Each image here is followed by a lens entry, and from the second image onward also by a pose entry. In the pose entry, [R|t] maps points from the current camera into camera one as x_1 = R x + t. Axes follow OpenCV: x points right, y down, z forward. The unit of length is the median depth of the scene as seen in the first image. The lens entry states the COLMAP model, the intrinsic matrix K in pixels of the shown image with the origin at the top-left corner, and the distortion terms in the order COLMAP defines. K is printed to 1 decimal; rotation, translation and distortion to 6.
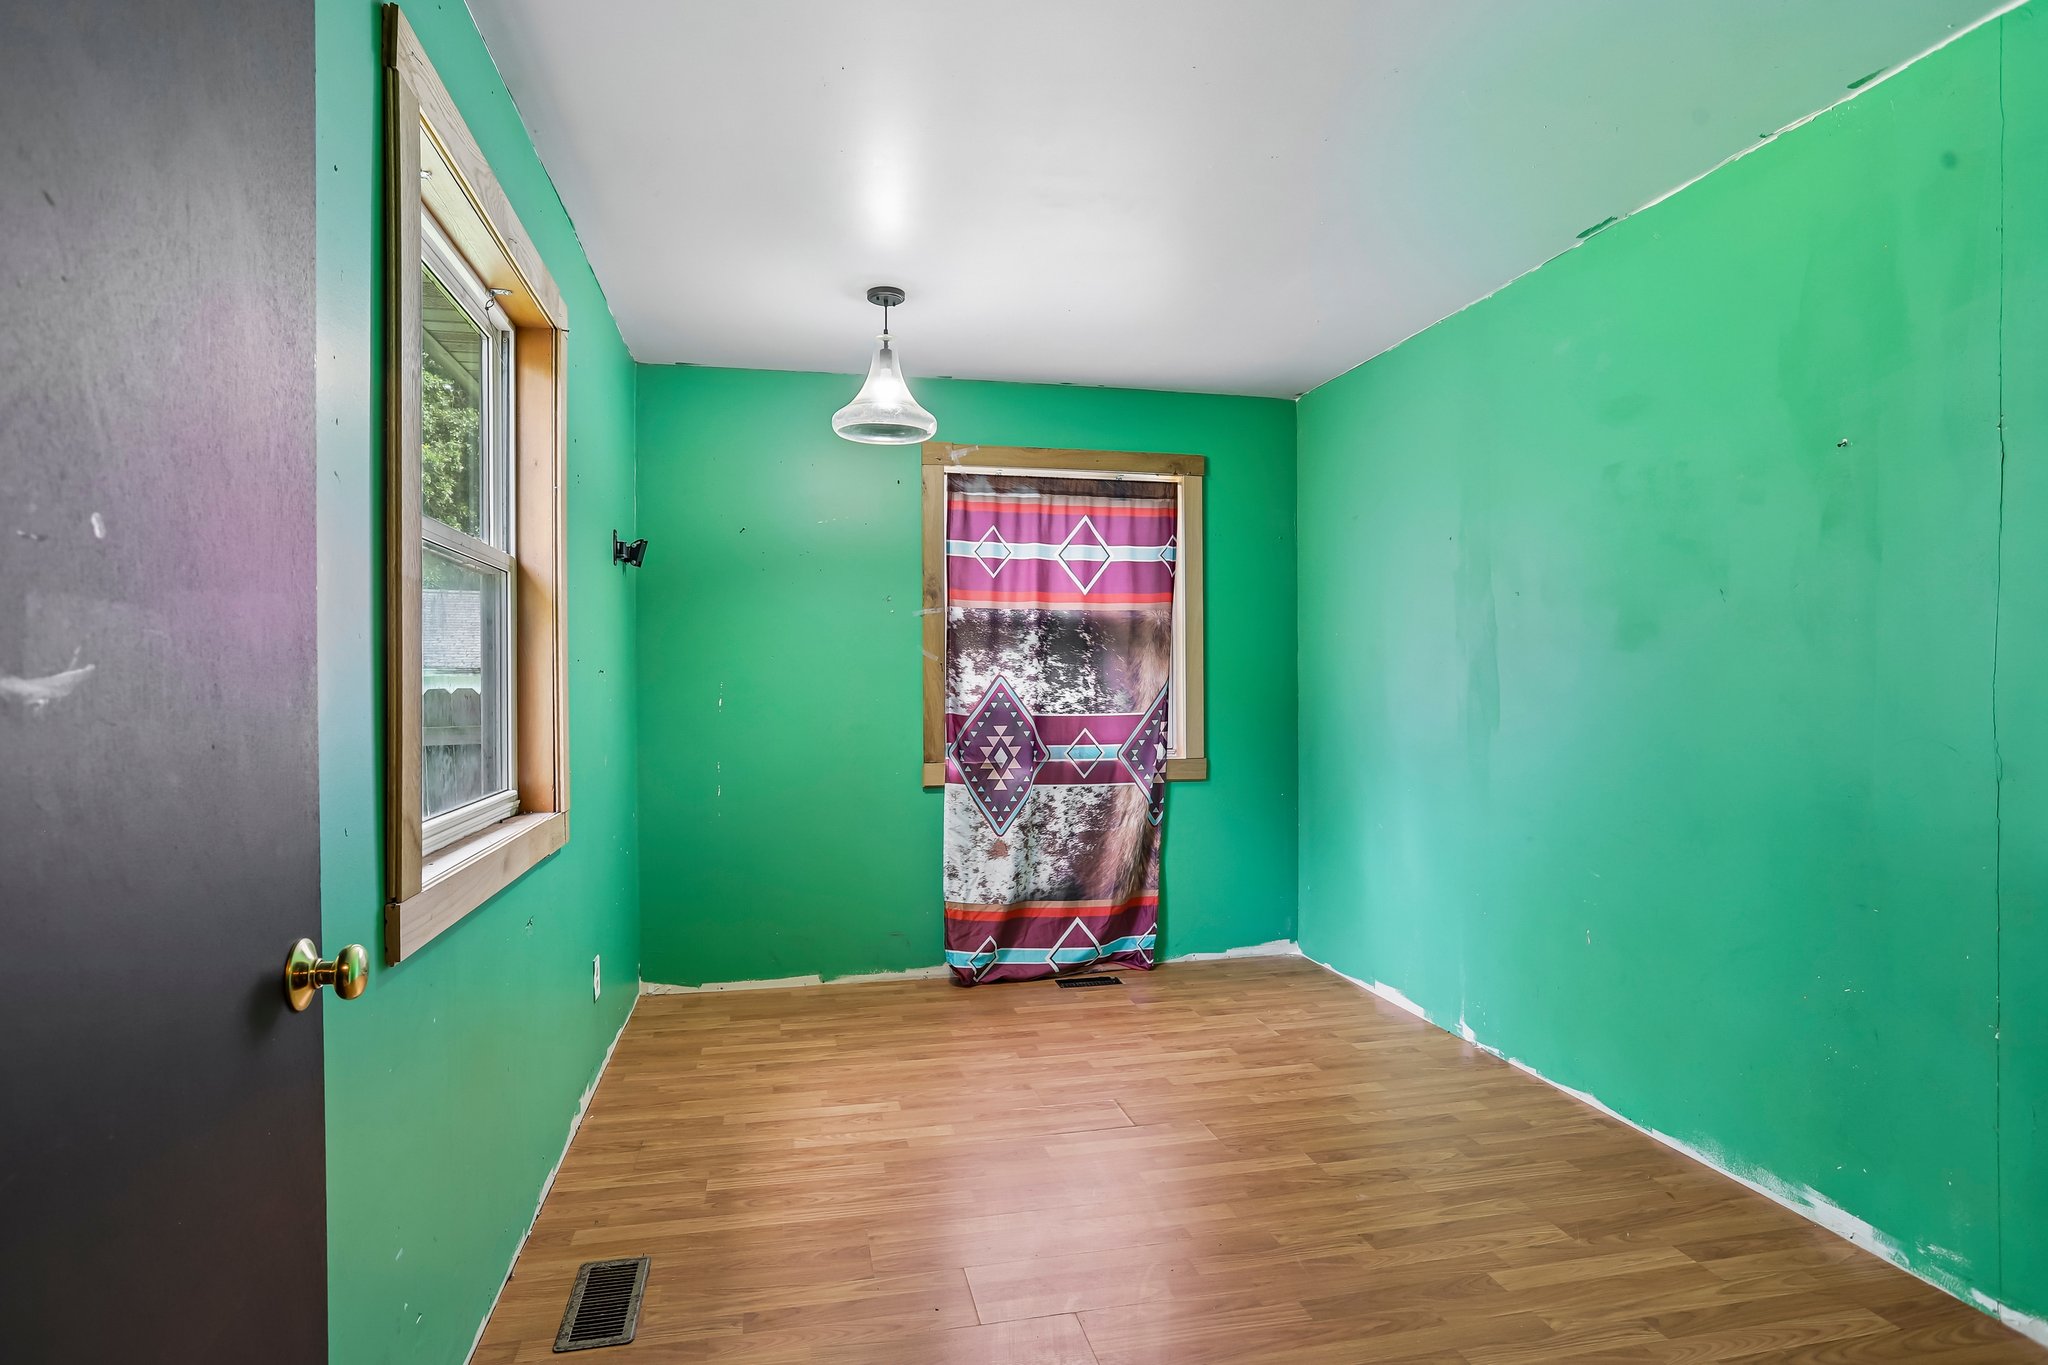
lens RADIAL K [[1053.7, 0, 1011.7], [0, 1053.7, 680.4], [0, 0, 1]] dist [-0.068706, 0.037104]
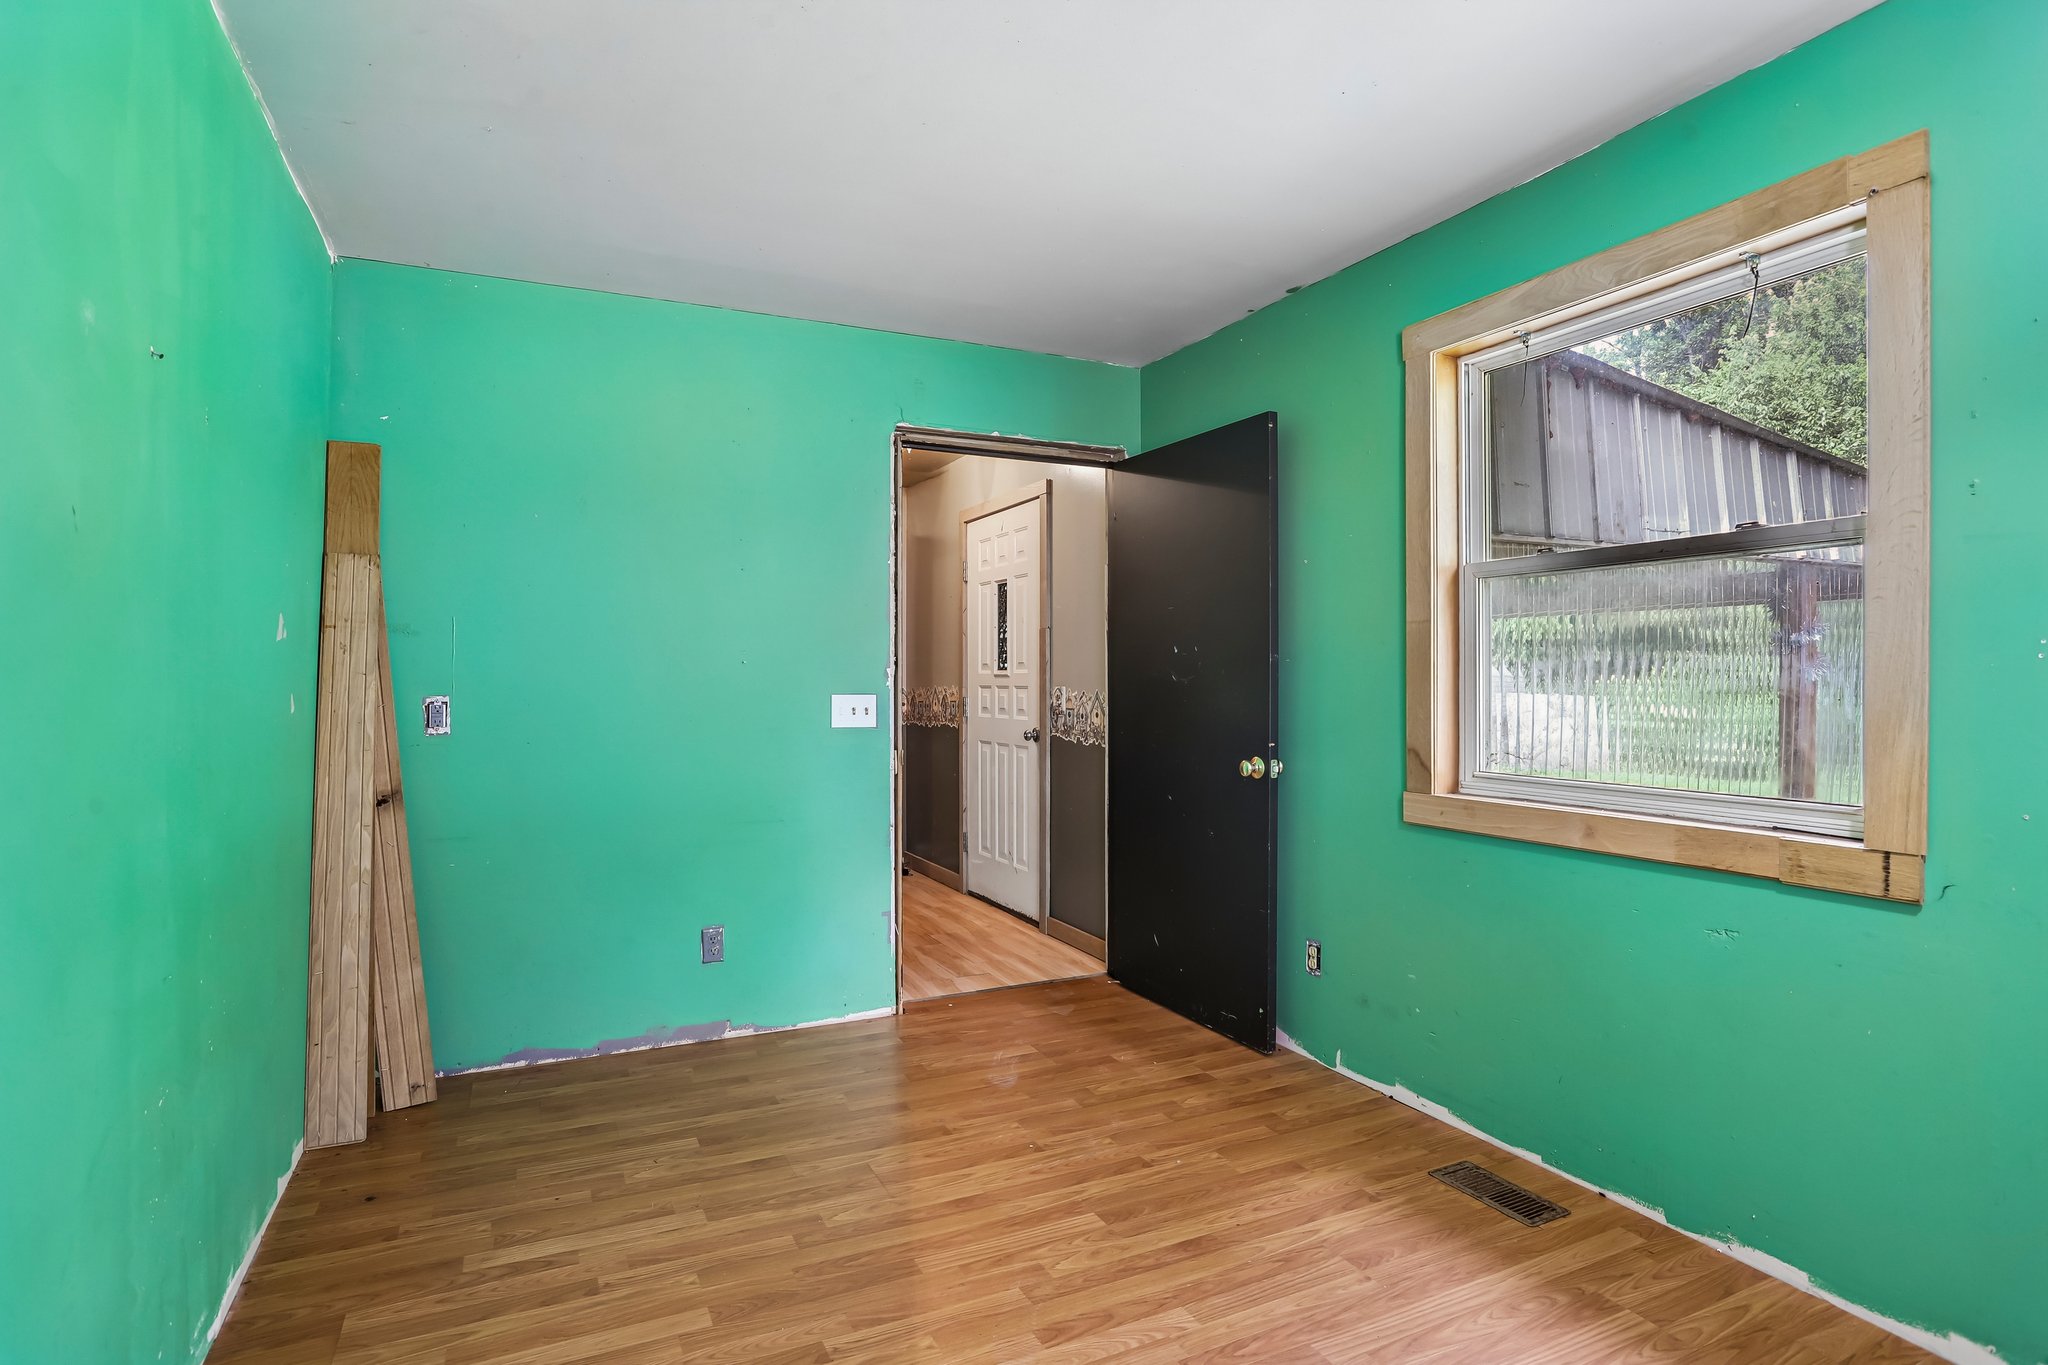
lens RADIAL K [[1053.7, 0, 1011.7], [0, 1053.7, 680.4], [0, 0, 1]] dist [-0.068706, 0.037104]
pose [[-0.974461, 0.004203, -0.224516, 0.415749], [0.006094, 0.999952, -0.007733, 0.010082], [0.224473, -0.008904, -0.974440, 2.003672]]
